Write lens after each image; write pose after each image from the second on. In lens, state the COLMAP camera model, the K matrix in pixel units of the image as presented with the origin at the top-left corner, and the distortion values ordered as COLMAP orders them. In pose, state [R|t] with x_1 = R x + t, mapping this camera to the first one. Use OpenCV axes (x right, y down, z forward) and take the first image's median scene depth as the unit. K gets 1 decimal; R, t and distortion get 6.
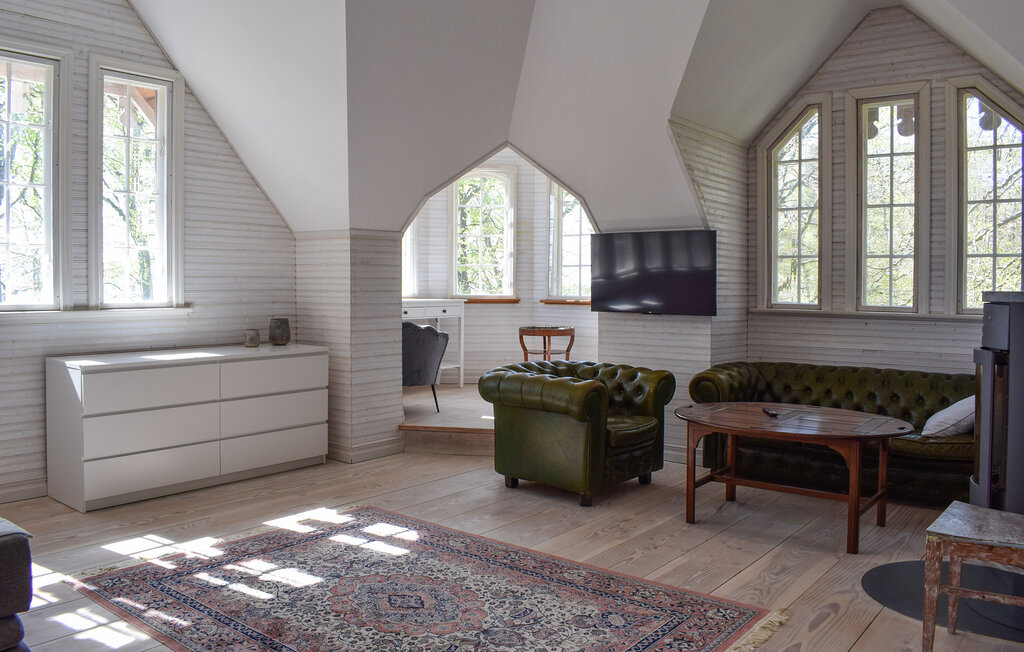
lens RADIAL K [[809.9, 0, 511.0], [0, 809.9, 316.6], [0, 0, 1]] dist [-0.097191, -0.006474]
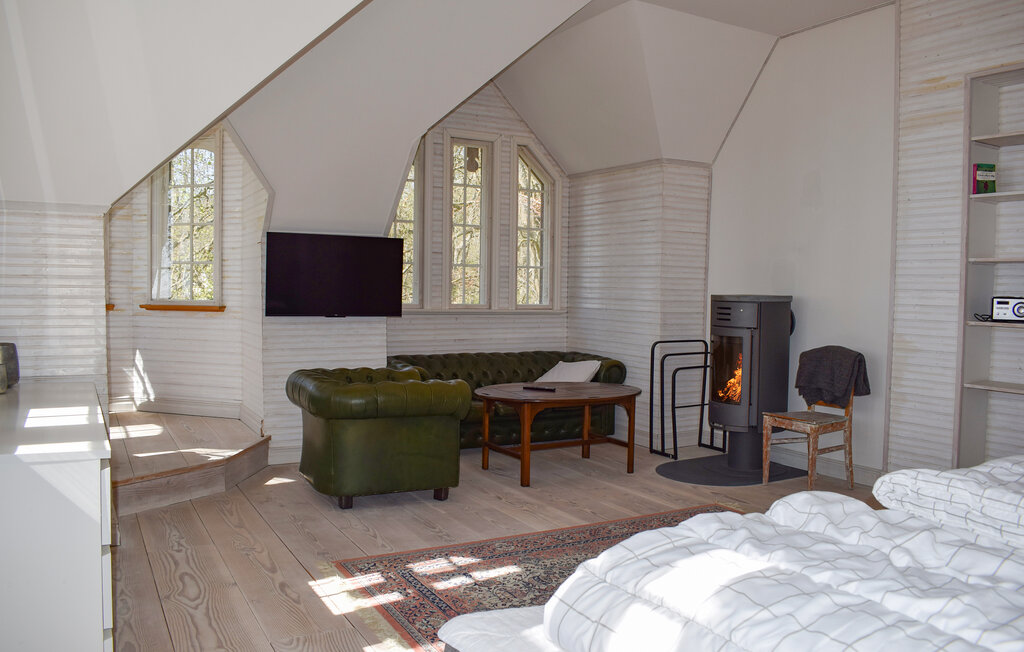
lens RADIAL K [[809.9, 0, 512.3], [0, 809.9, 328.4], [0, 0, 1]] dist [-0.097191, -0.006474]
pose [[0.371728, -0.045293, 0.927236, -0.938809], [0.024897, 0.998936, 0.038814, -0.030624], [-0.928008, 0.008657, 0.372460, 0.584031]]
